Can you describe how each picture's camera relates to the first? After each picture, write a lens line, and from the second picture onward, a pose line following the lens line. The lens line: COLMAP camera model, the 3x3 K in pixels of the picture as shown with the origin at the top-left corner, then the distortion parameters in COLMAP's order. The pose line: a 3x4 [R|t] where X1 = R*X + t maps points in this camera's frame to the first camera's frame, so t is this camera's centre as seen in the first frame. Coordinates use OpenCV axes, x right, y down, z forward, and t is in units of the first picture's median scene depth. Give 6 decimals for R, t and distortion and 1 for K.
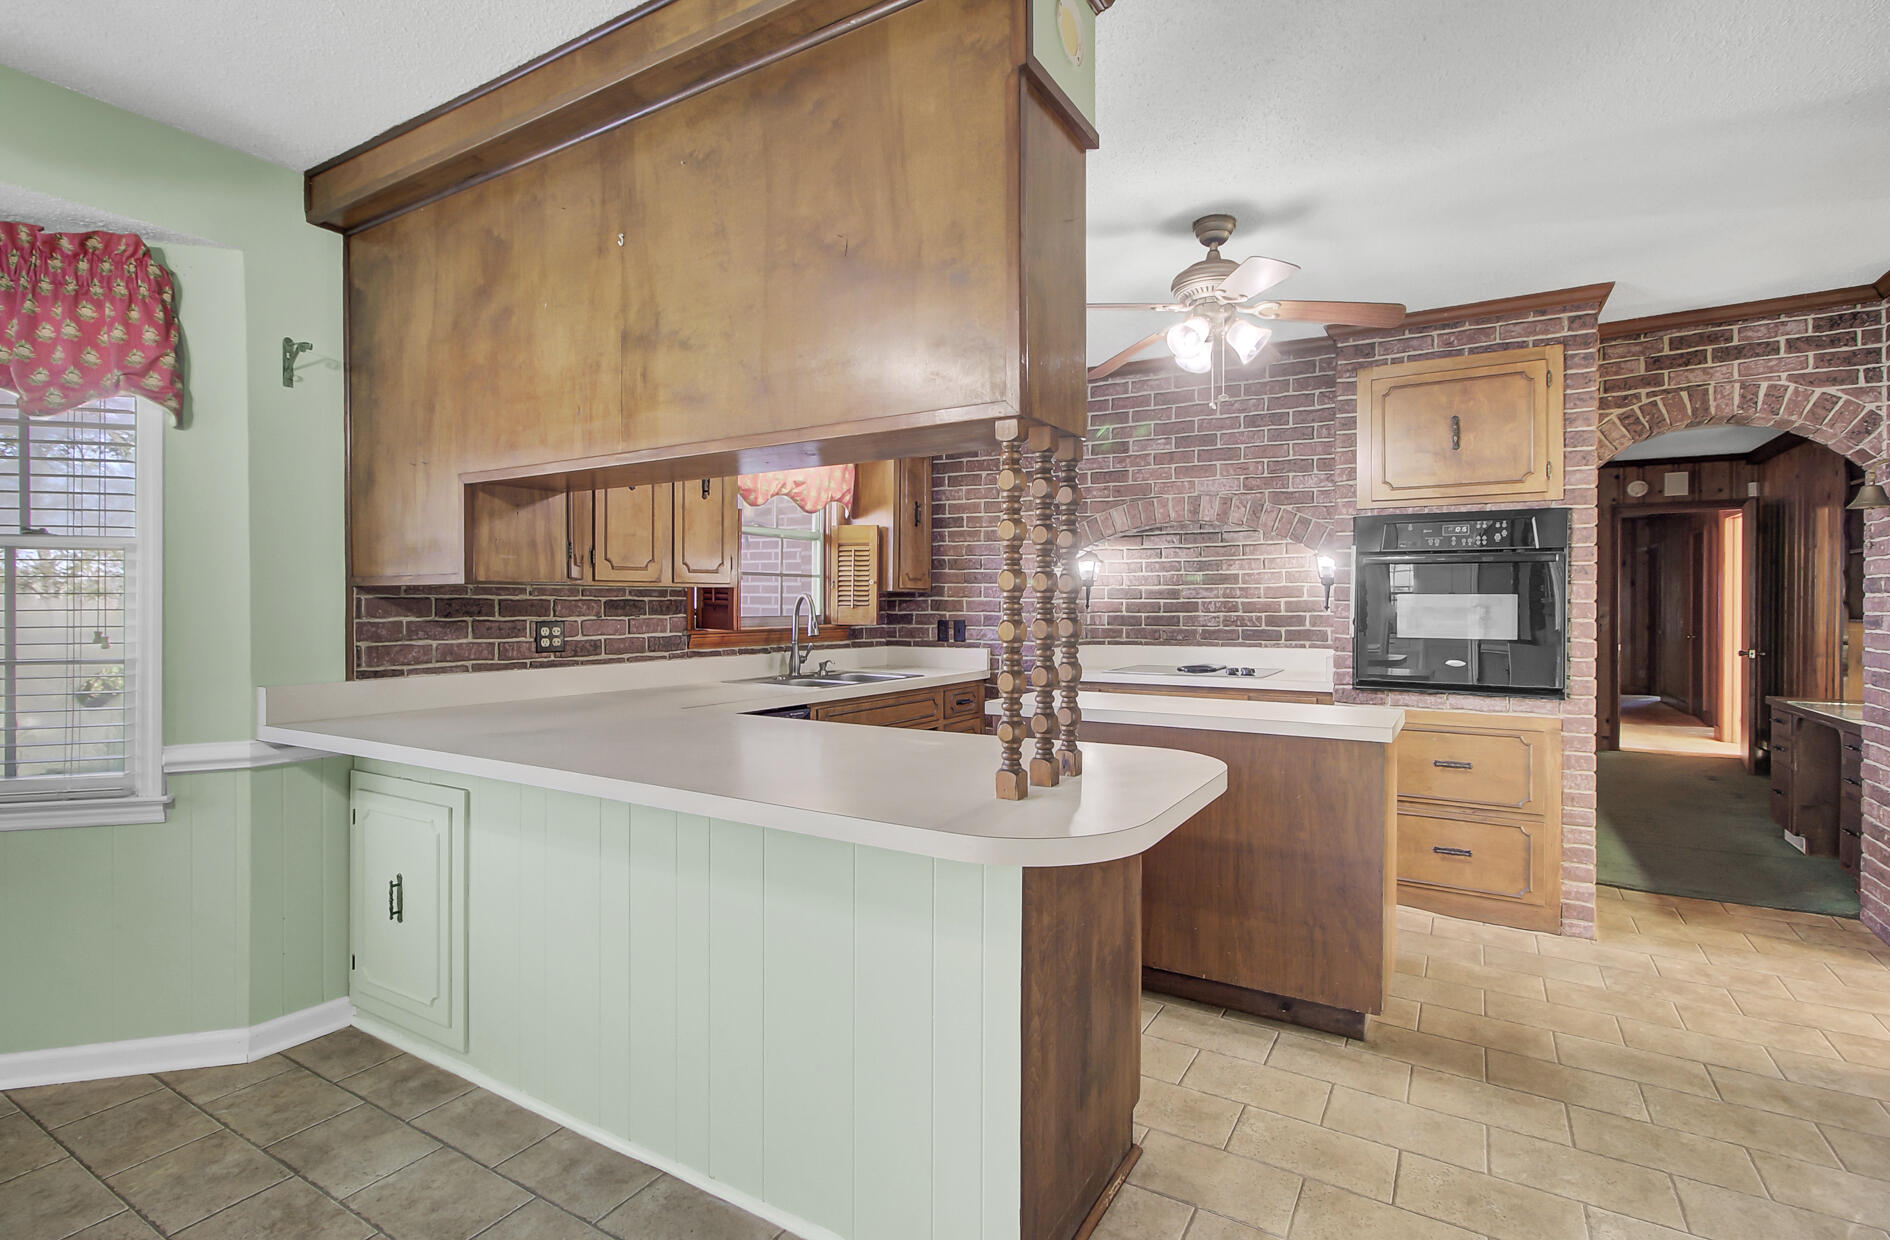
lens RADIAL K [[899.8, 0, 936.1], [0, 899.8, 613.9], [0, 0, 1]] dist [-0.001404, 0.001221]
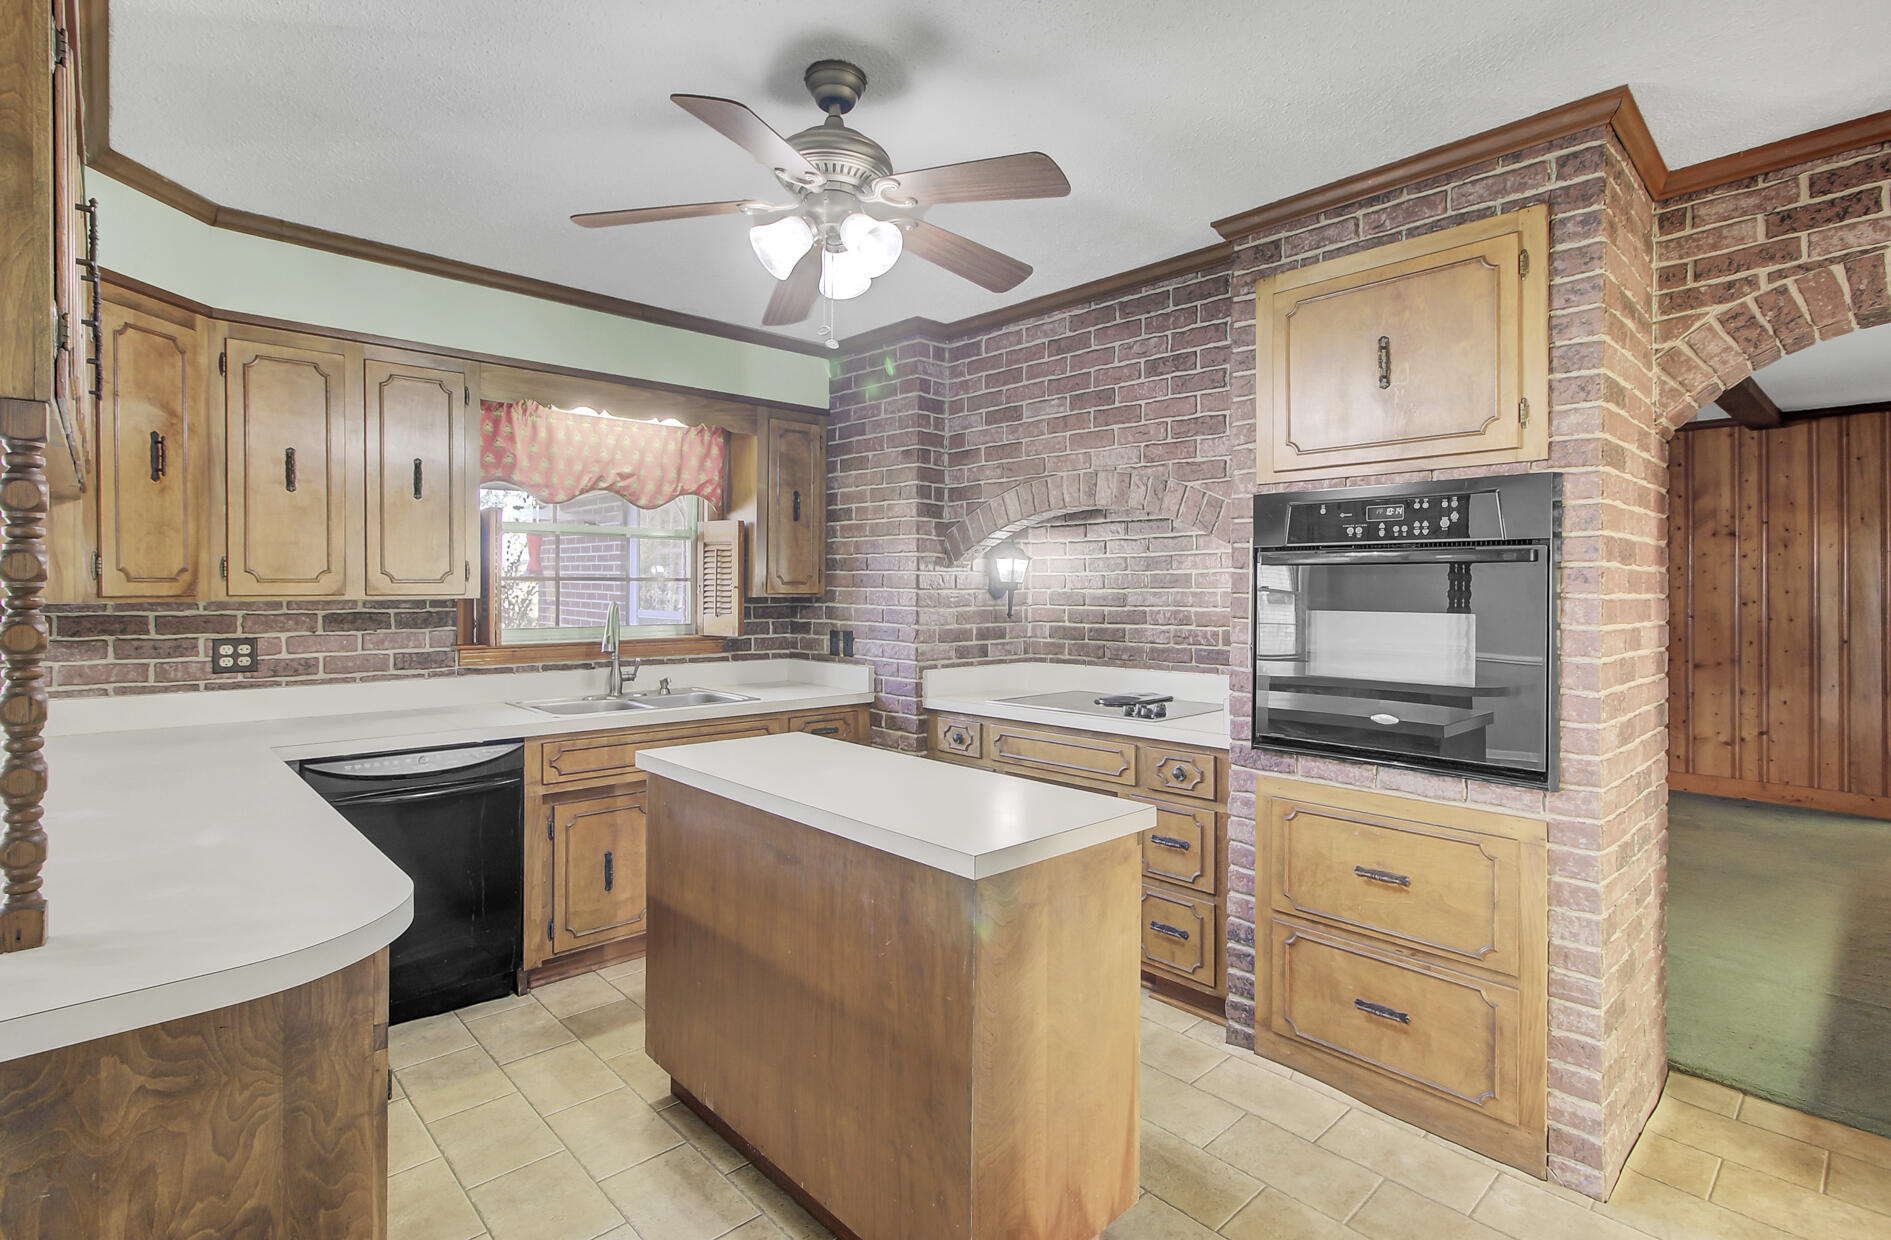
lens RADIAL K [[900.3, 0, 959.6], [0, 900.3, 592.4], [0, 0, 1]] dist [-0.001404, 0.001221]
pose [[0.960096, 0.001354, -0.279667, 0.458702], [-0.003456, 0.999969, -0.007021, -0.029964], [0.279649, 0.007707, 0.960071, 0.290471]]
